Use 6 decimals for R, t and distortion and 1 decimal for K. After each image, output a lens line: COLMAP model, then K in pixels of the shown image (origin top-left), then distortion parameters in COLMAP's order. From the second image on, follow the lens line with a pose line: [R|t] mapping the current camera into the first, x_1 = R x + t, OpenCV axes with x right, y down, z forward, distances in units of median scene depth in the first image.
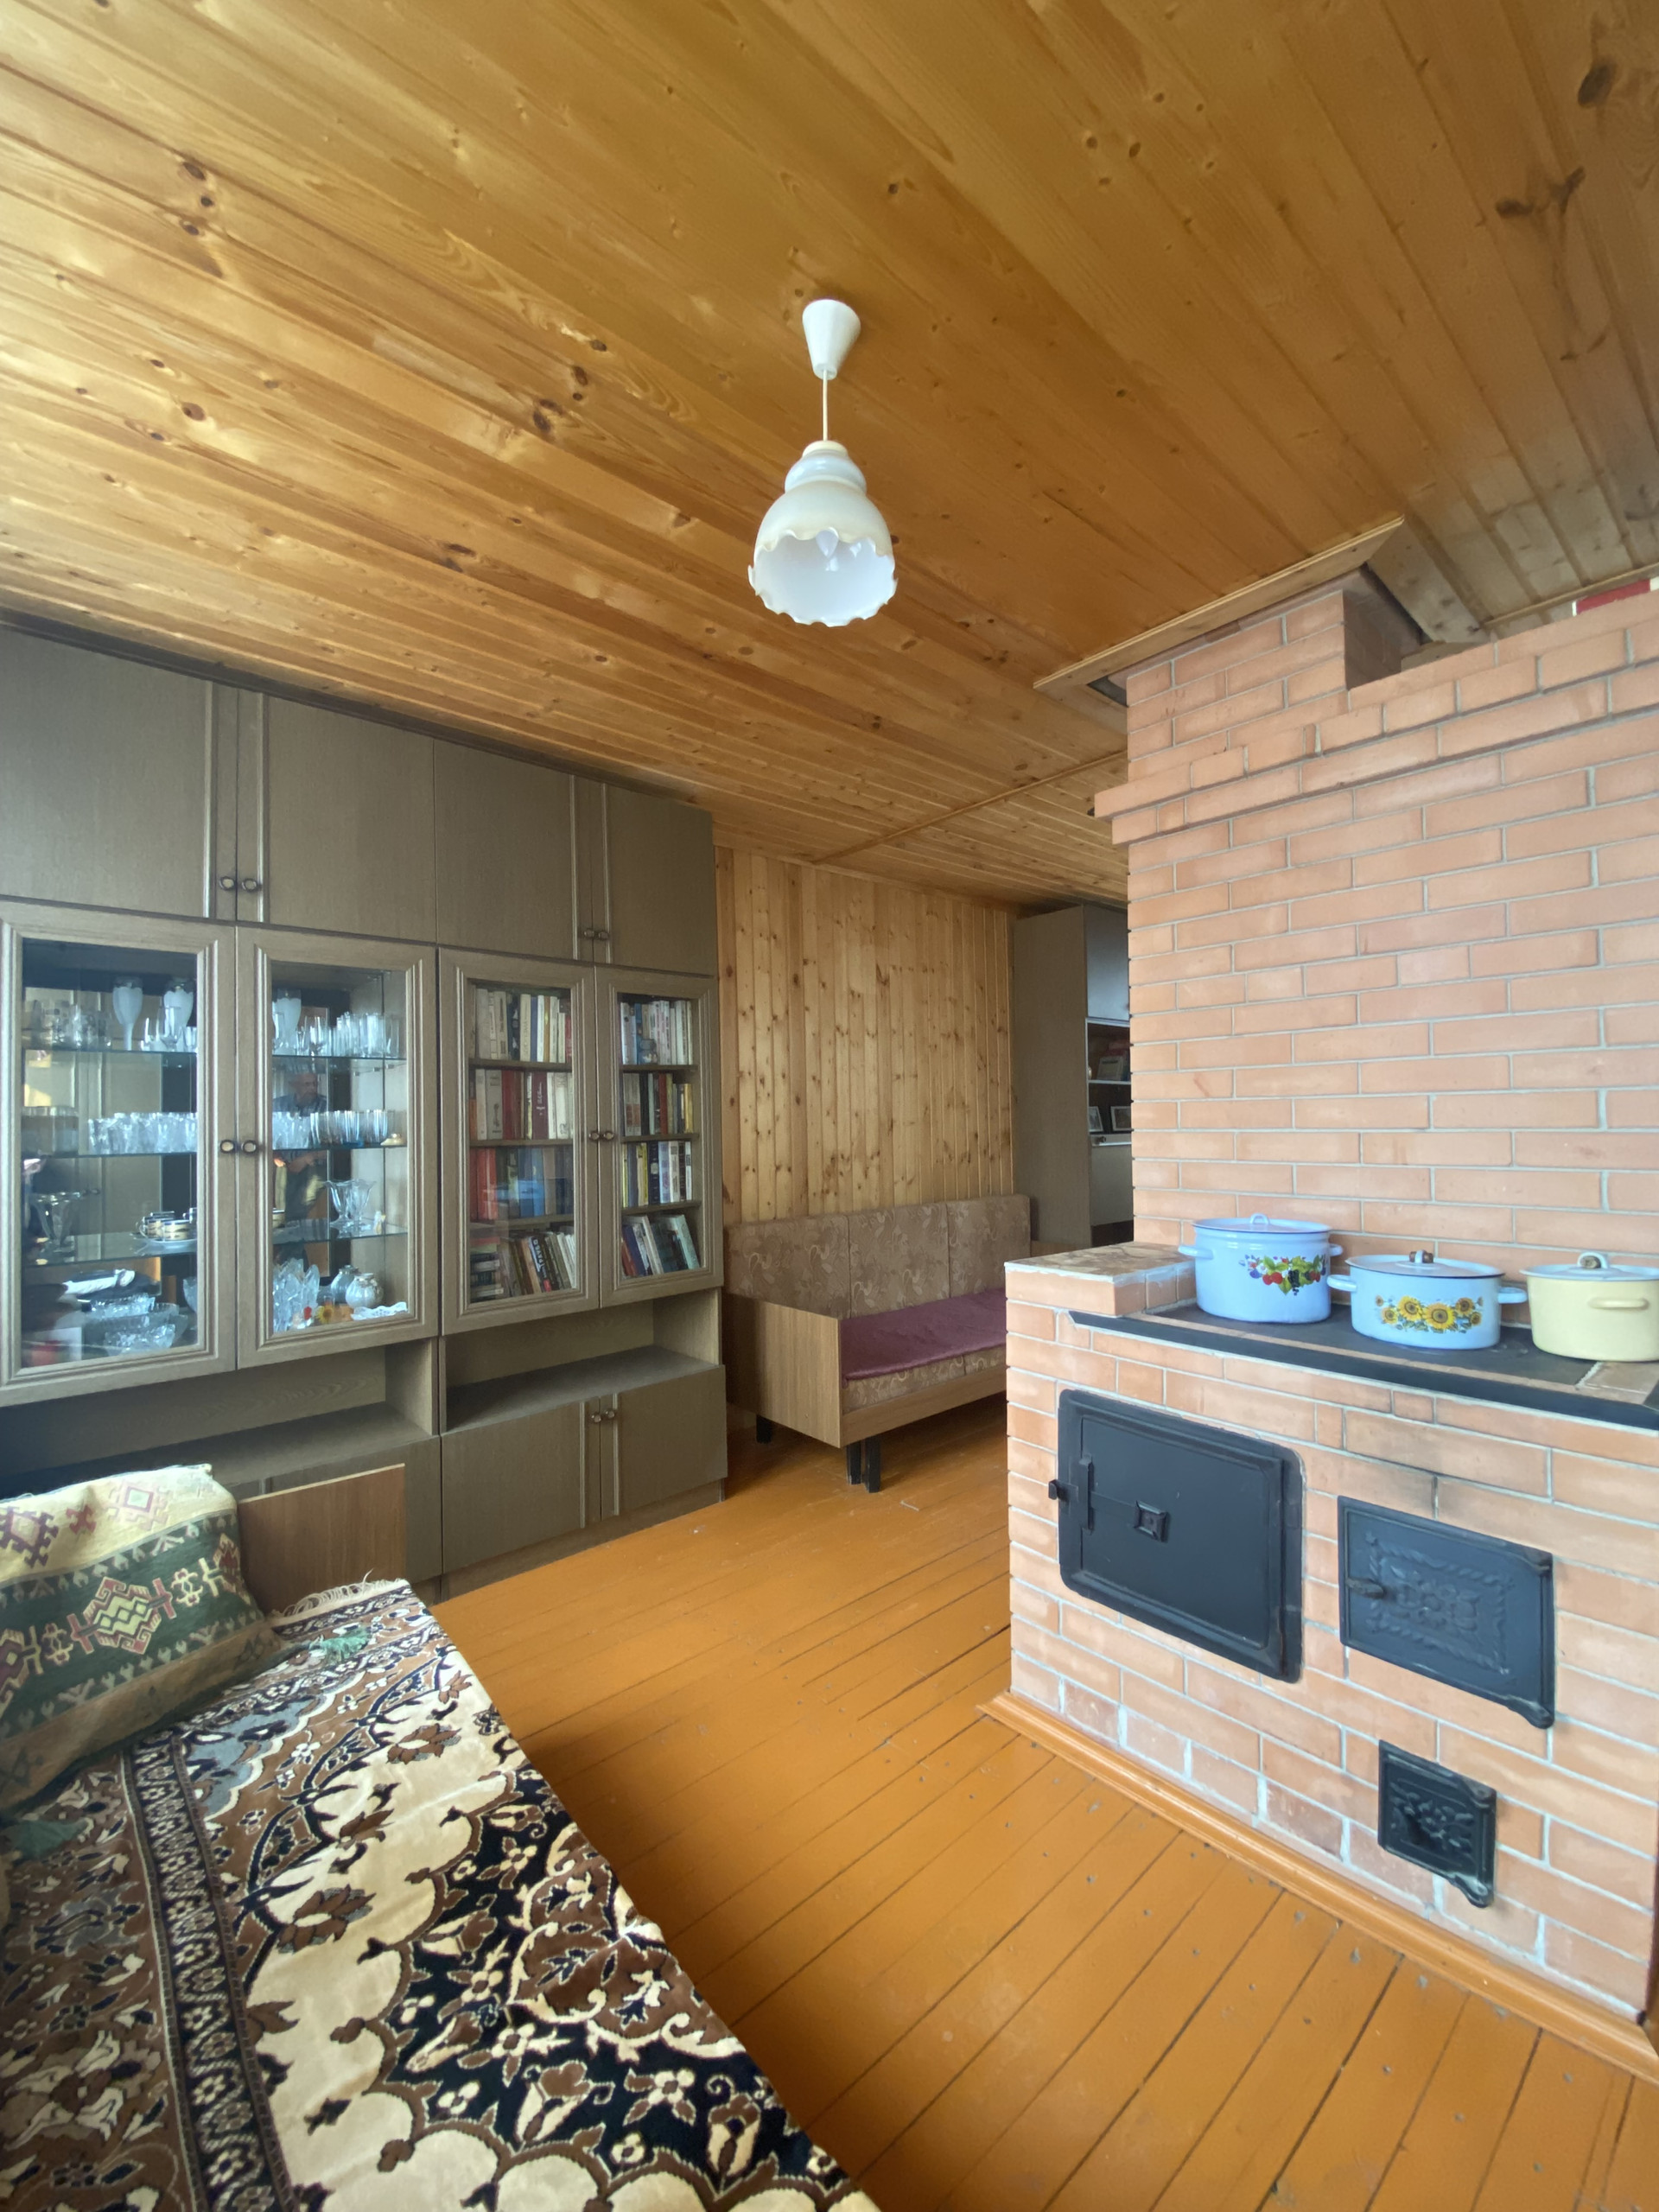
lens RADIAL K [[885.2, 0, 829.5], [0, 885.2, 1106.0], [0, 0, 1]] dist [0.000393, 0.000001]
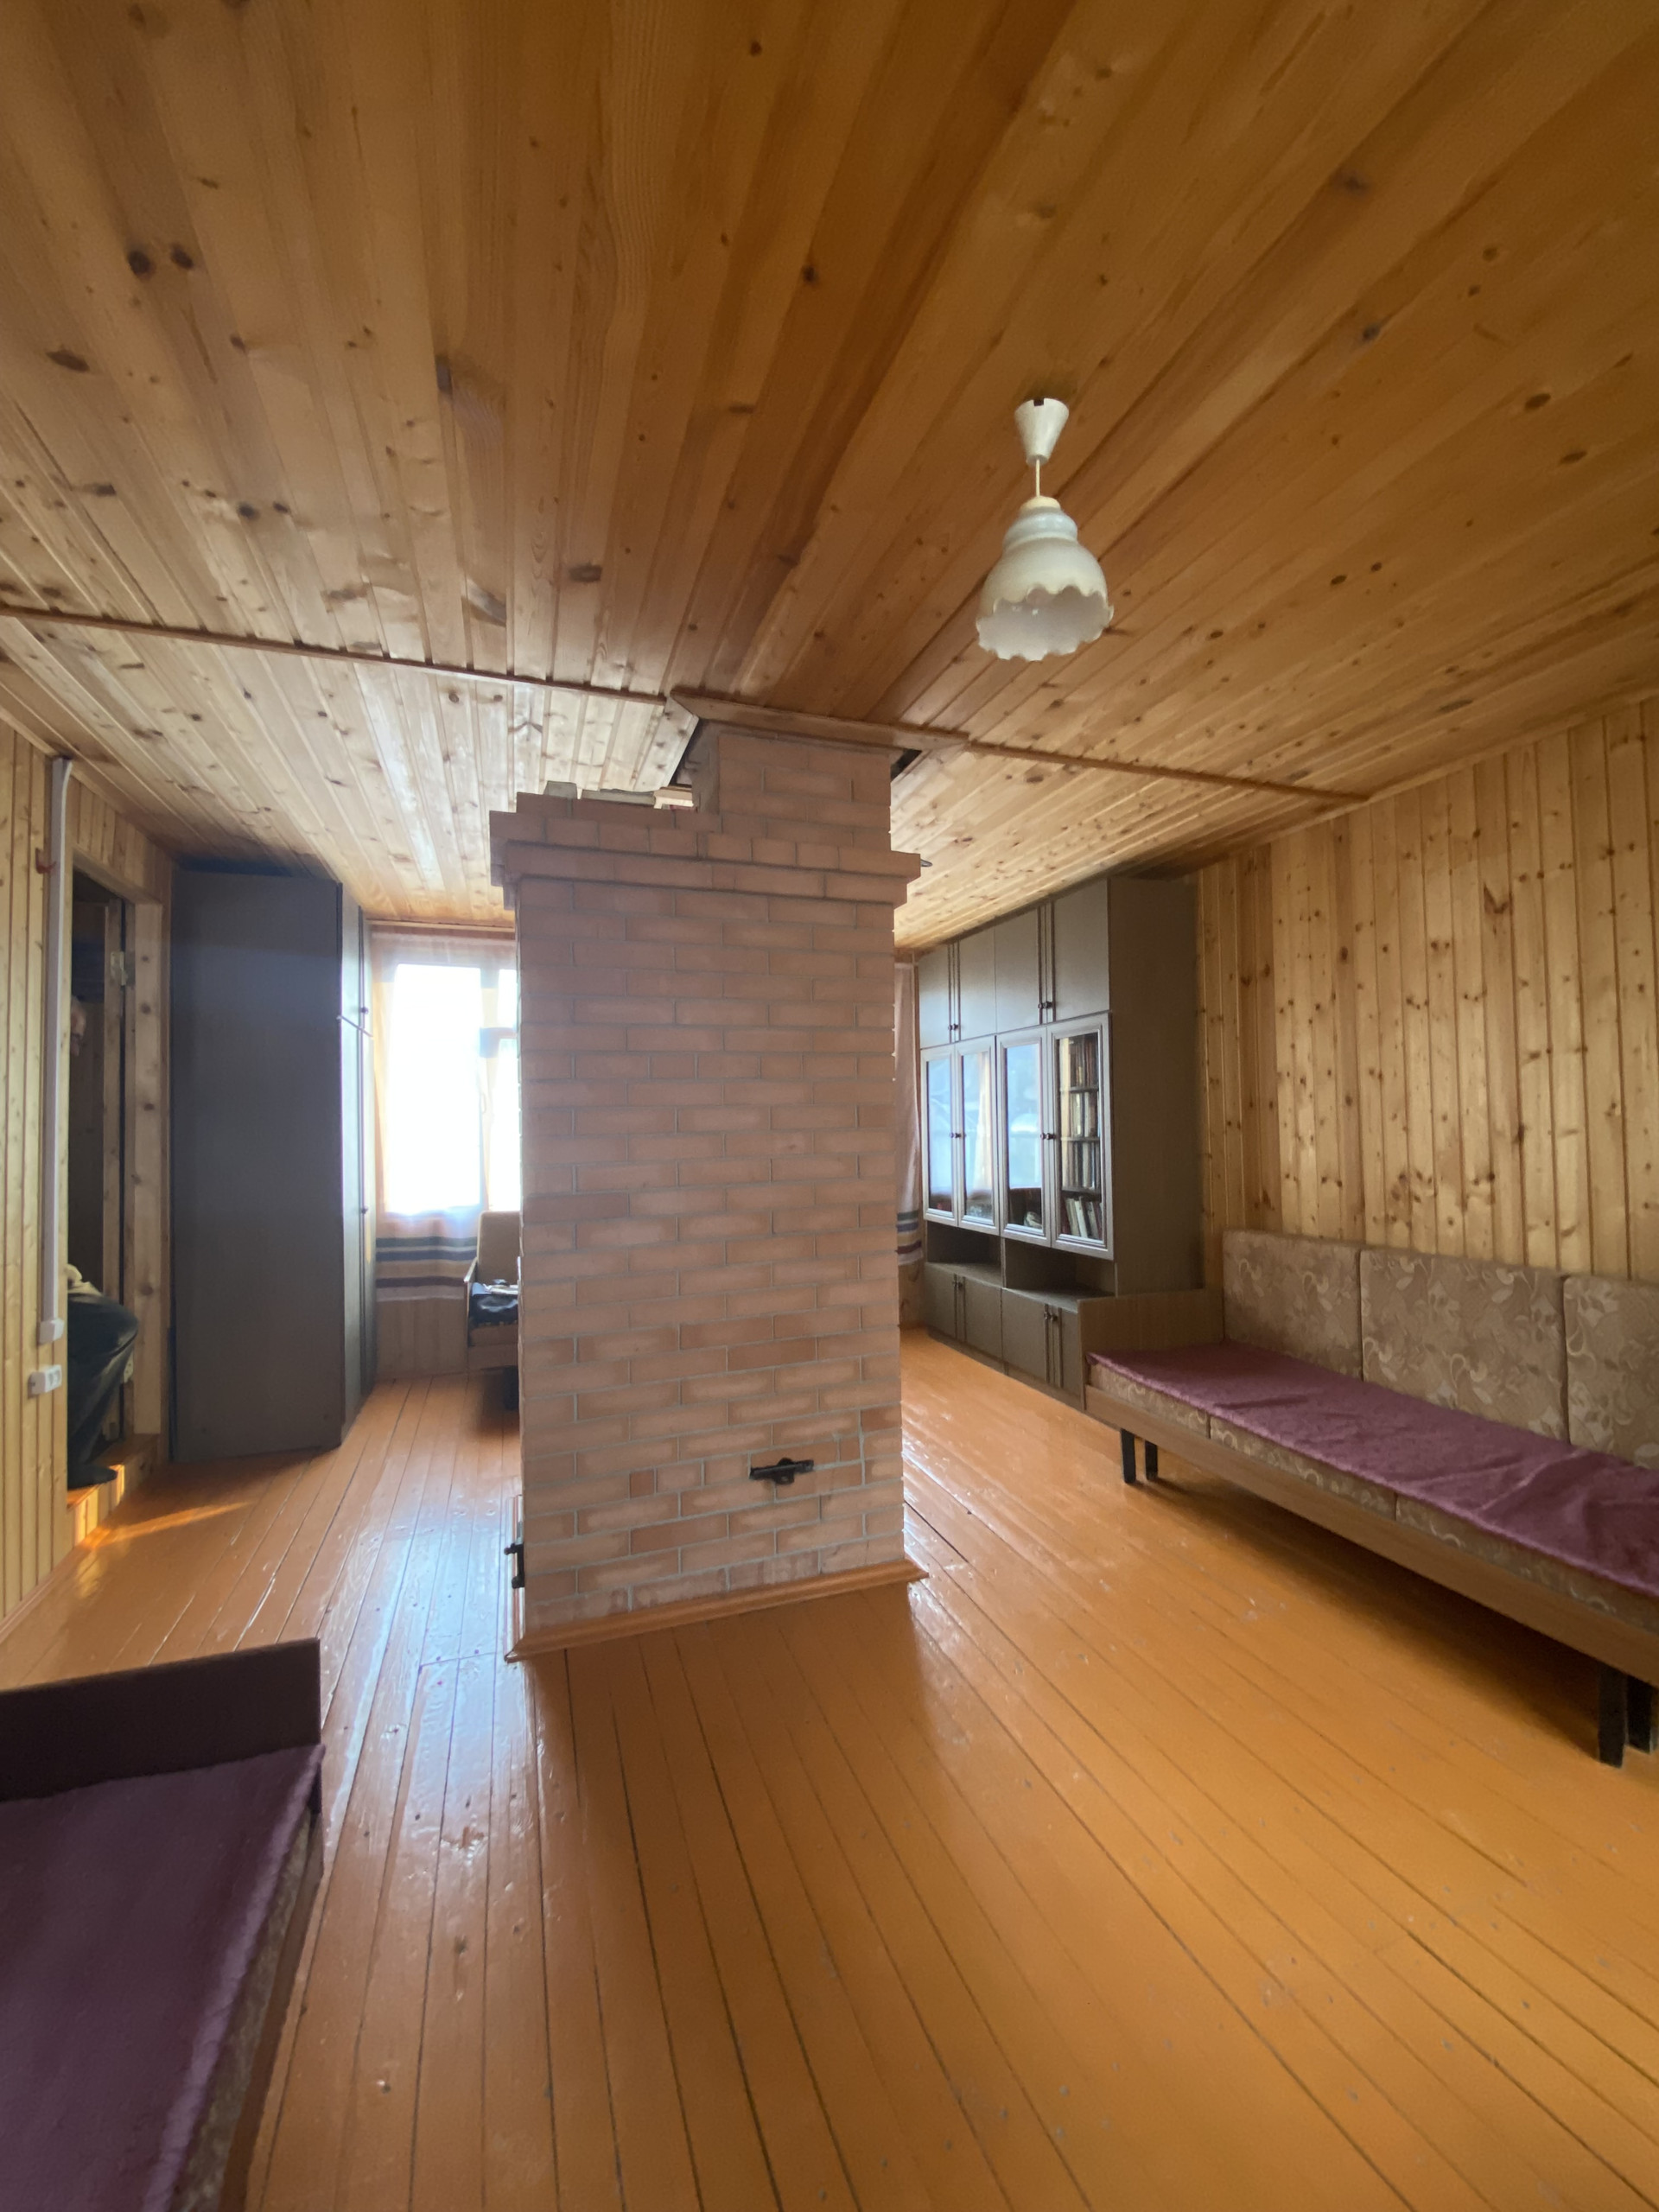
lens RADIAL K [[888.9, 0, 829.5], [0, 888.9, 1106.0], [0, 0, 1]] dist [0.013531, -0.017640]
pose [[-0.362541, 0.005906, -0.931949, 0.907378], [0.039320, 0.999186, -0.008964, -0.013222], [0.931138, -0.039894, -0.362478, 0.843404]]
